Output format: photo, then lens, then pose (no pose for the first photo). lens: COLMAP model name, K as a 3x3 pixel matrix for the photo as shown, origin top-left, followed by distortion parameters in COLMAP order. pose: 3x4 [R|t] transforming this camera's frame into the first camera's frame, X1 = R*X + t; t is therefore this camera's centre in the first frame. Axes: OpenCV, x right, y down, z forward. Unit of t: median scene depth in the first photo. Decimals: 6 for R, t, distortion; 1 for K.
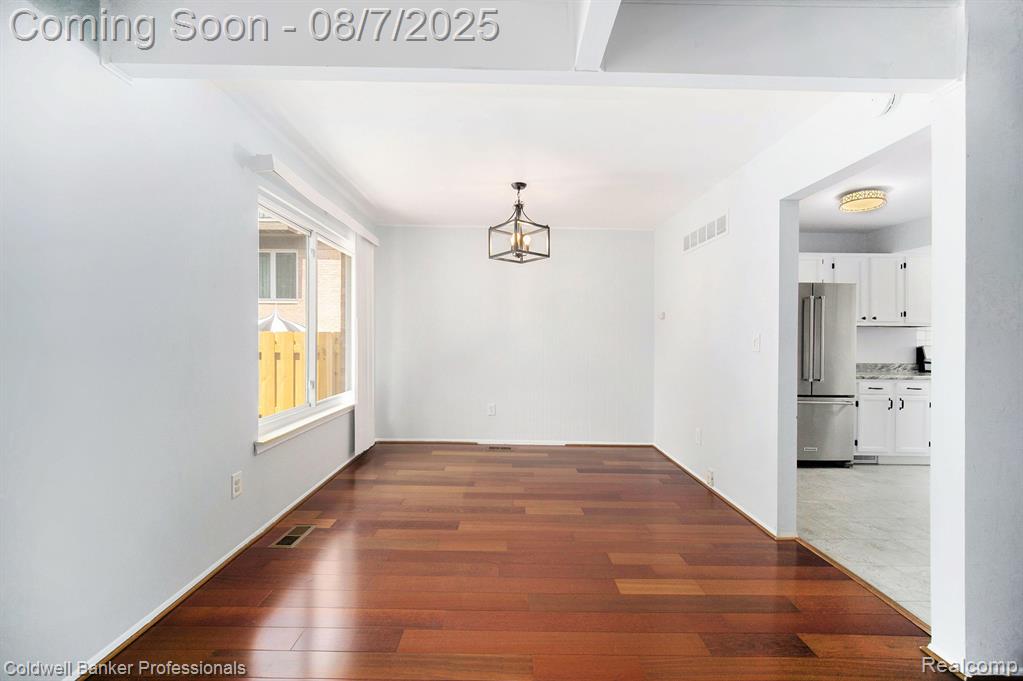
lens RADIAL K [[408.6, 0, 503.8], [0, 408.6, 351.1], [0, 0, 1]] dist [-0.011997, 0.003685]
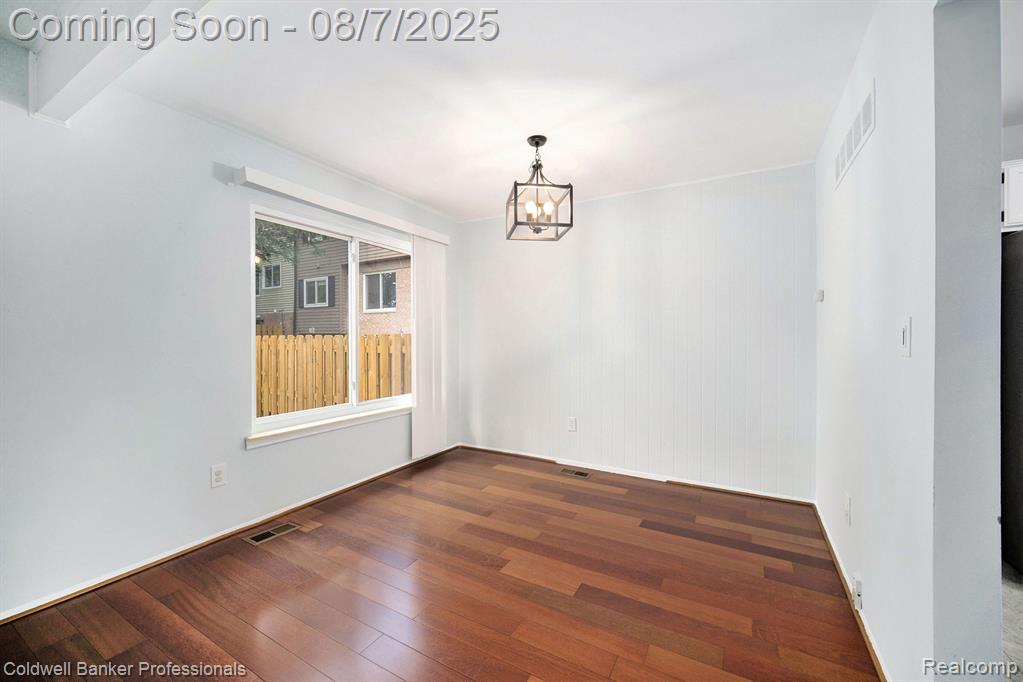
lens RADIAL K [[408.6, 0, 502.9], [0, 408.6, 347.7], [0, 0, 1]] dist [-0.011997, 0.003685]
pose [[0.862325, -0.001856, -0.506352, 0.314819], [-0.003760, 0.999942, -0.010067, -0.002754], [0.506341, 0.010585, 0.862268, 0.253773]]
